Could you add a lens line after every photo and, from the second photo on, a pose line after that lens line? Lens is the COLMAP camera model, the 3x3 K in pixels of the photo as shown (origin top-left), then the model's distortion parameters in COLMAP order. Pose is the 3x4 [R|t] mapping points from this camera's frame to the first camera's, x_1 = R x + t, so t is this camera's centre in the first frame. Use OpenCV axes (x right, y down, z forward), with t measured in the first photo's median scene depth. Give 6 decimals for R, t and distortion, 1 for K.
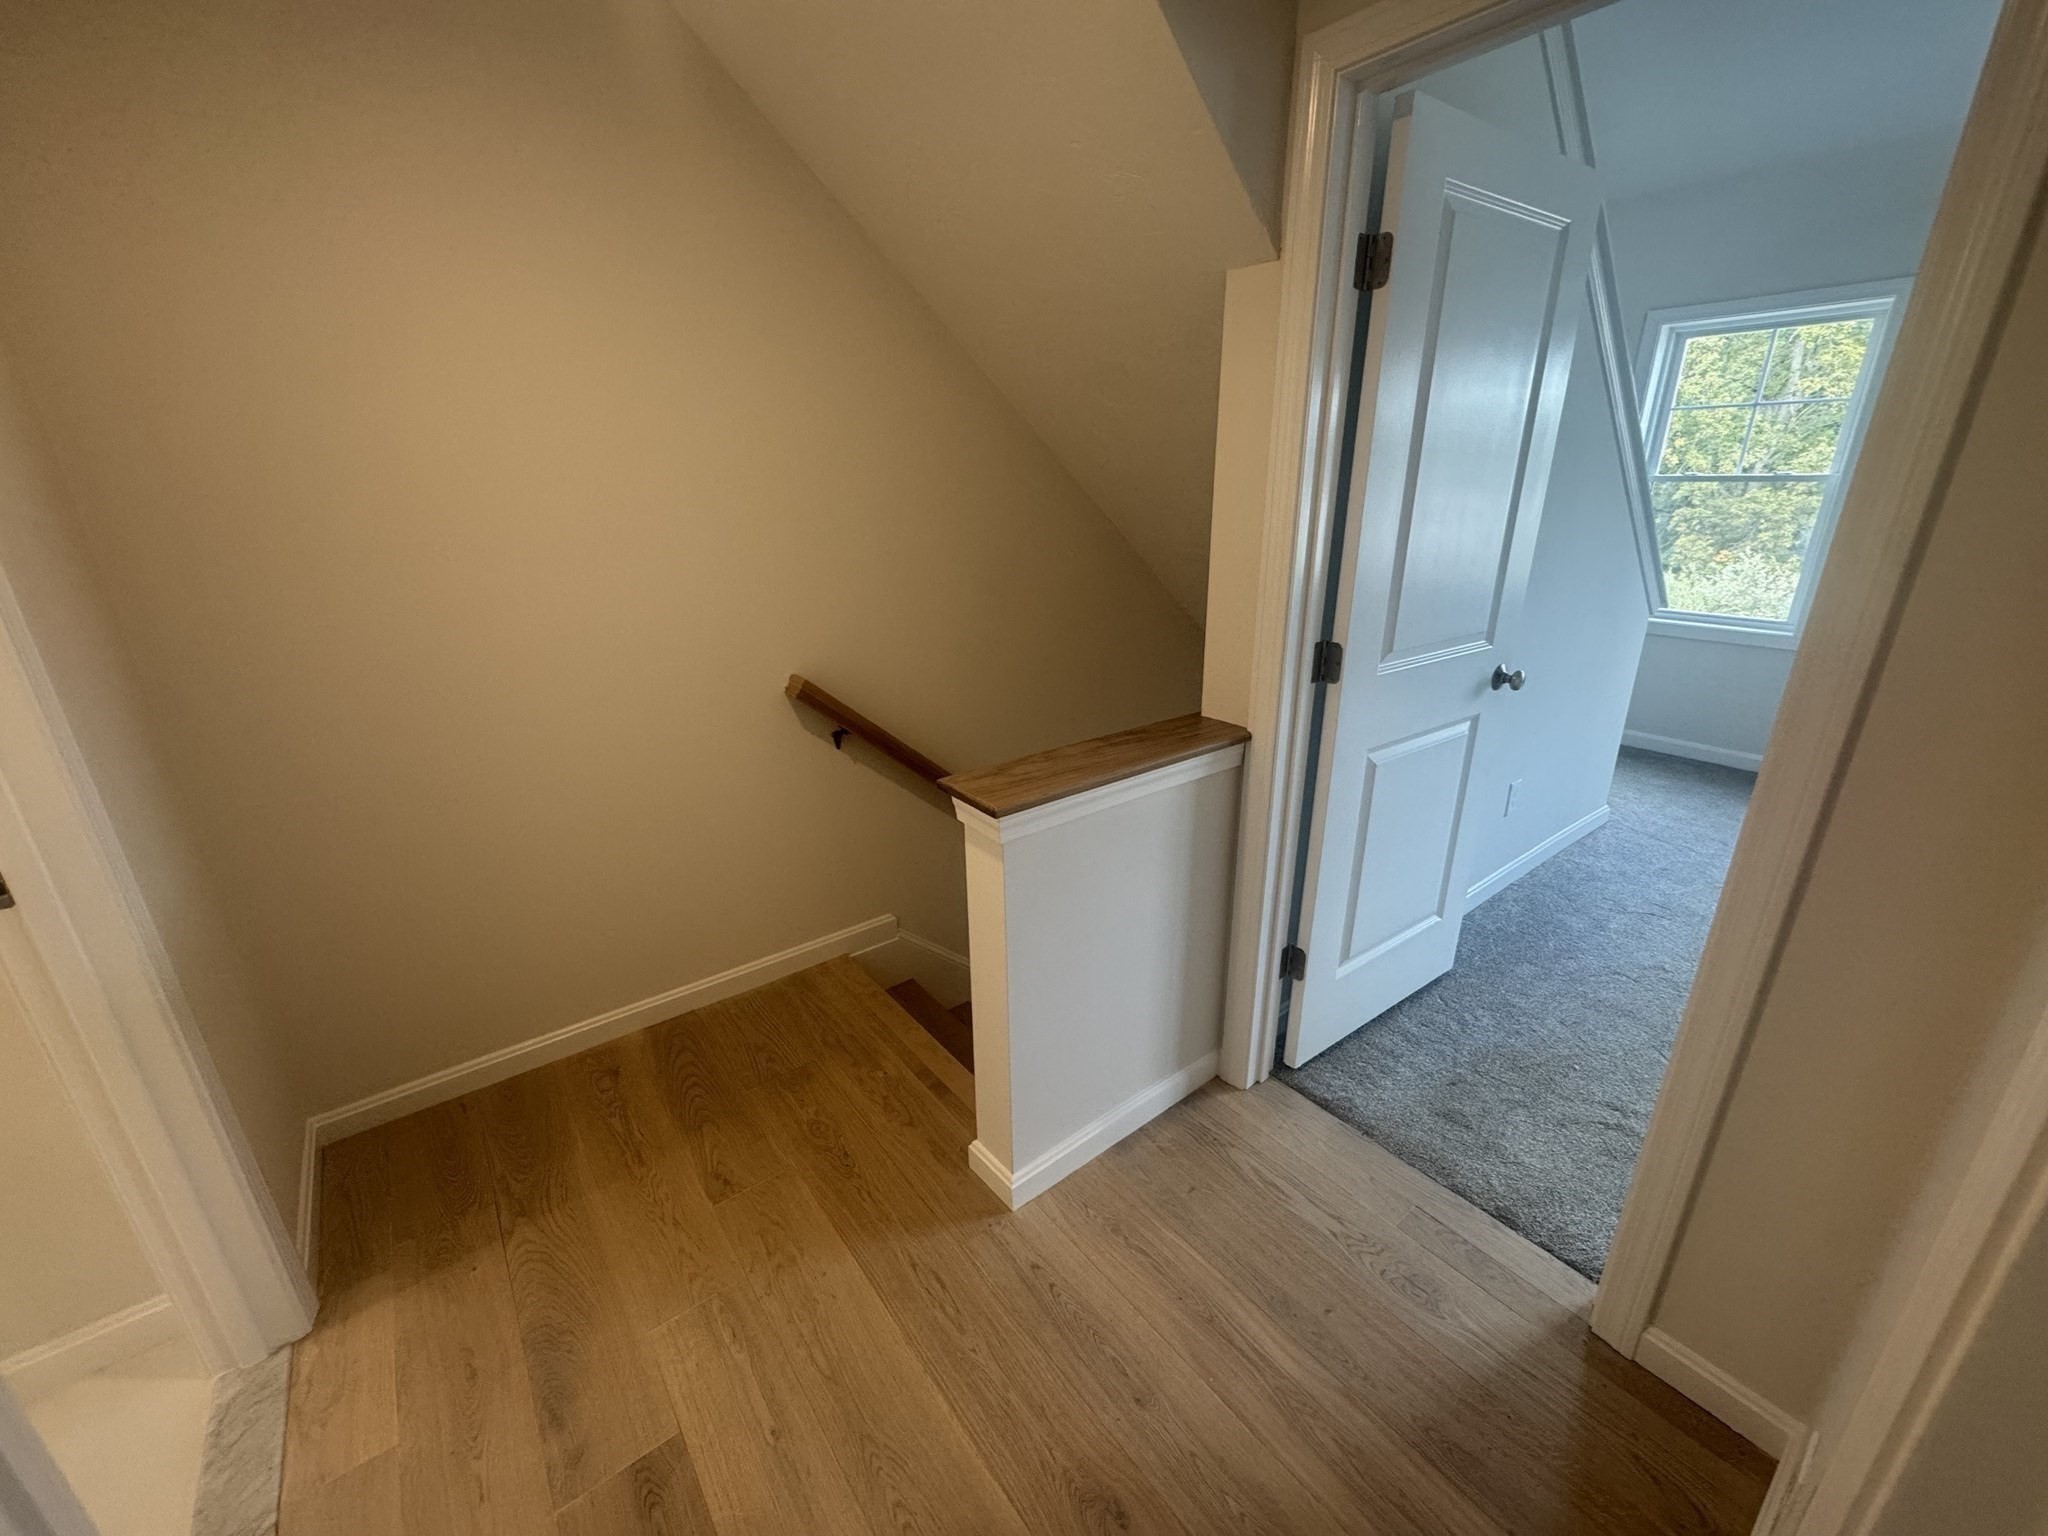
lens RADIAL K [[815.4, 0, 1028.4], [0, 815.4, 756.2], [0, 0, 1]] dist [0.001491, -0.000077]
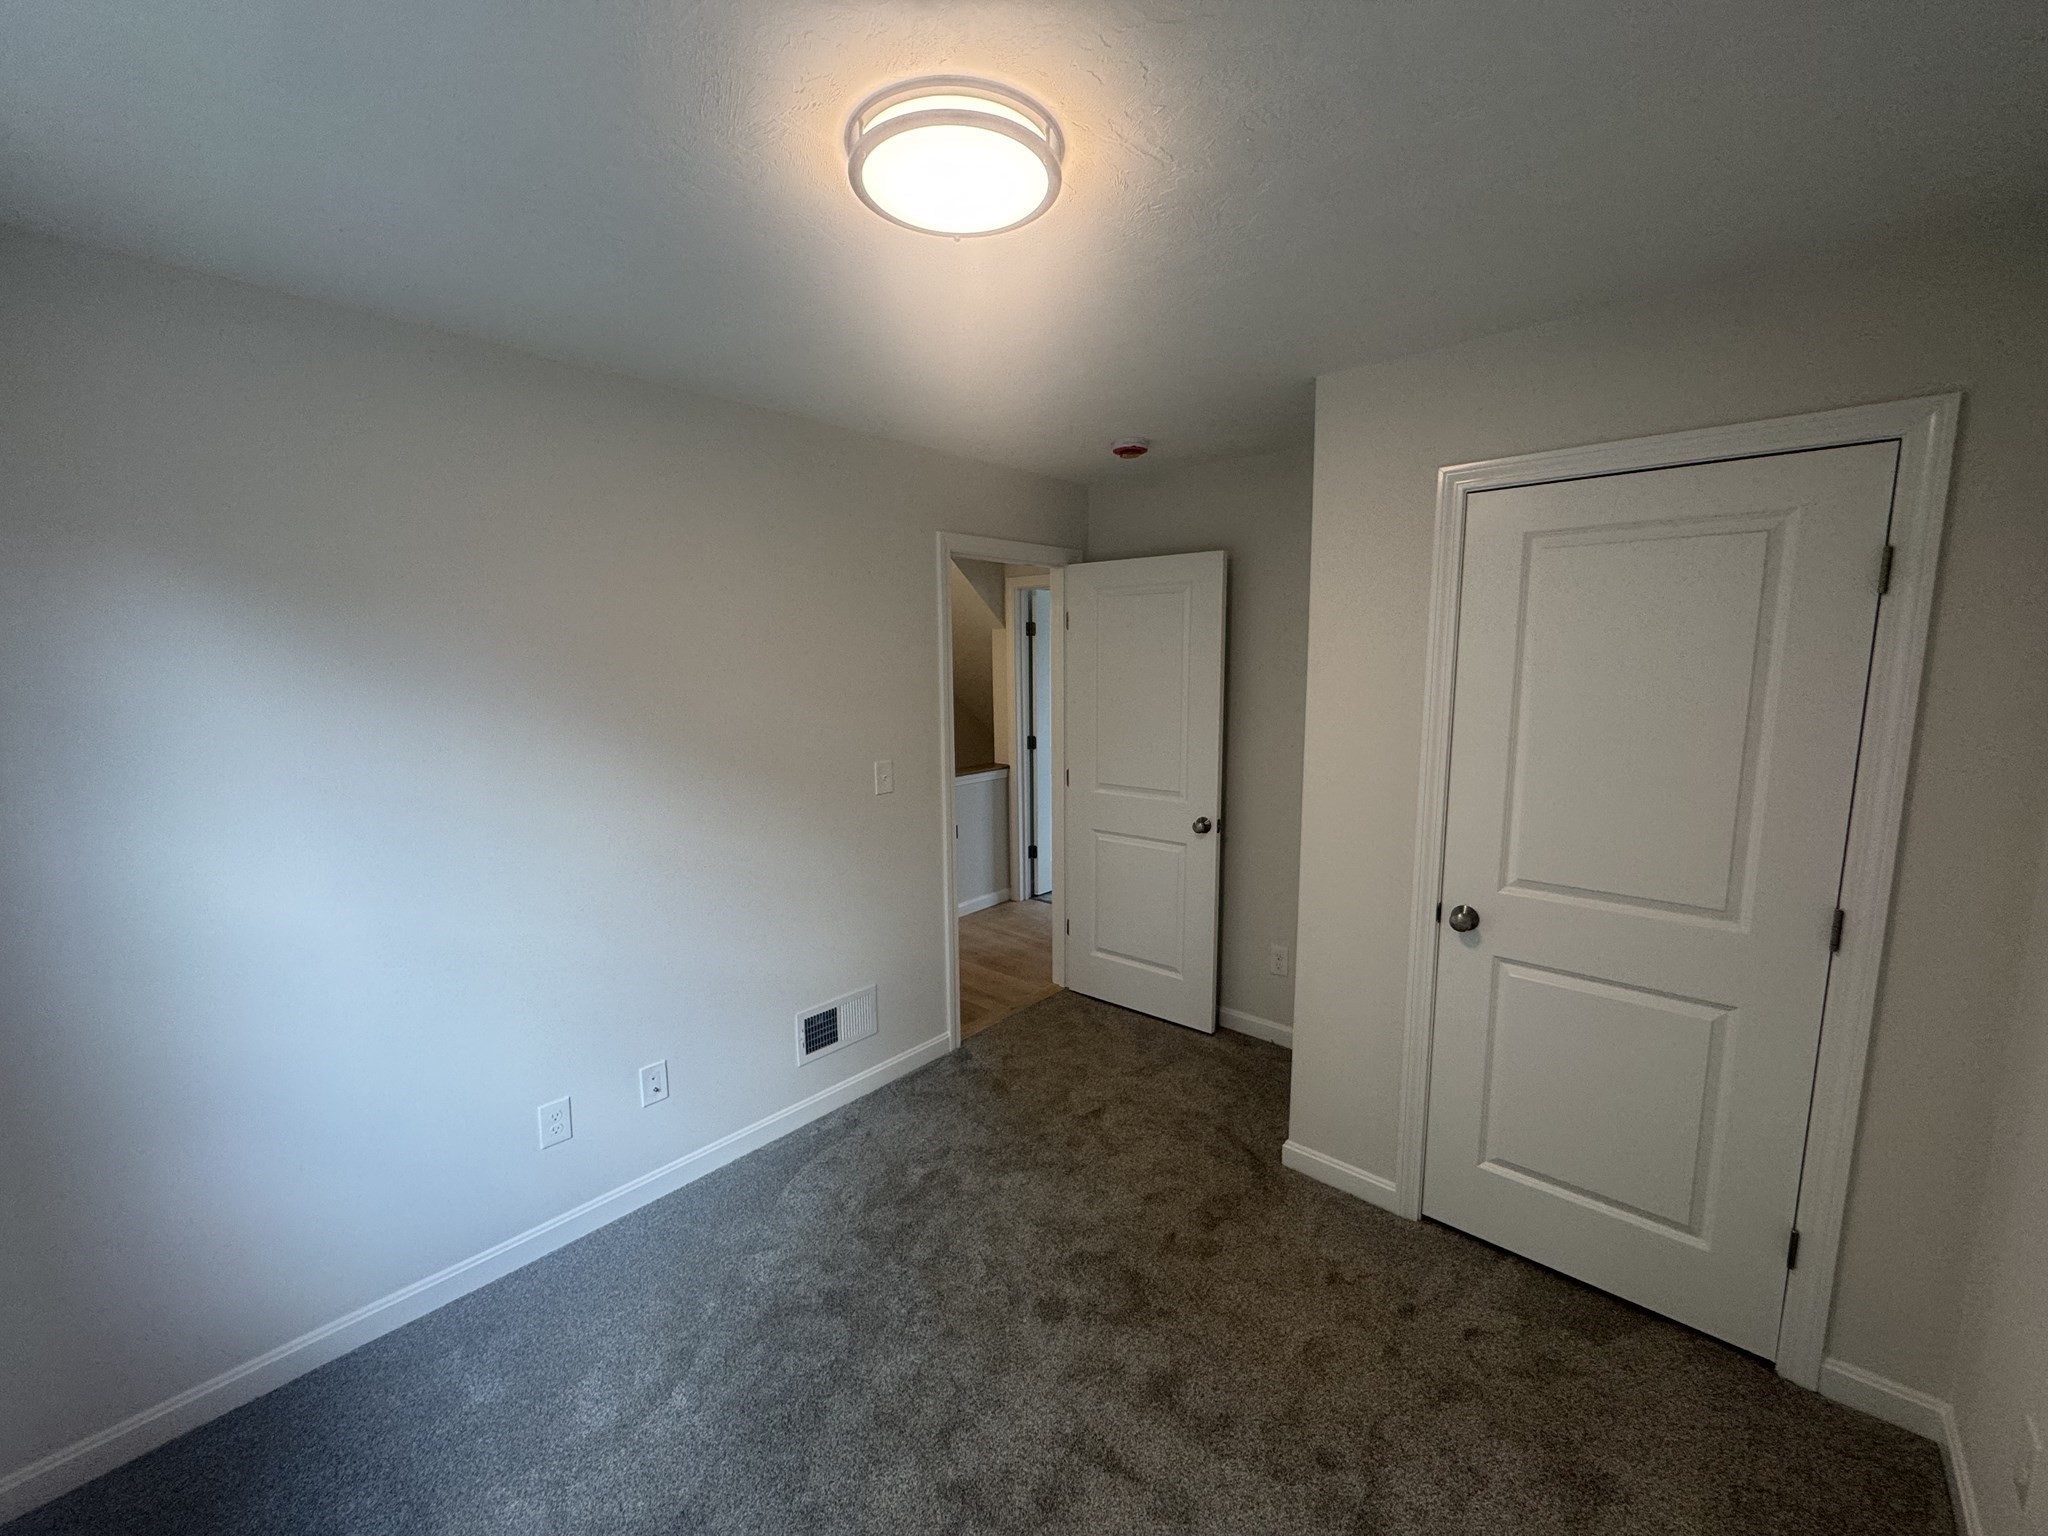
lens RADIAL K [[815.4, 0, 1024.4], [0, 815.4, 784.2], [0, 0, 1]] dist [0.001491, -0.000077]
pose [[0.975993, -0.028793, 0.215891, -0.332518], [0.071224, 0.978919, -0.191430, 0.619143], [-0.205828, 0.202211, 0.957468, -1.900182]]
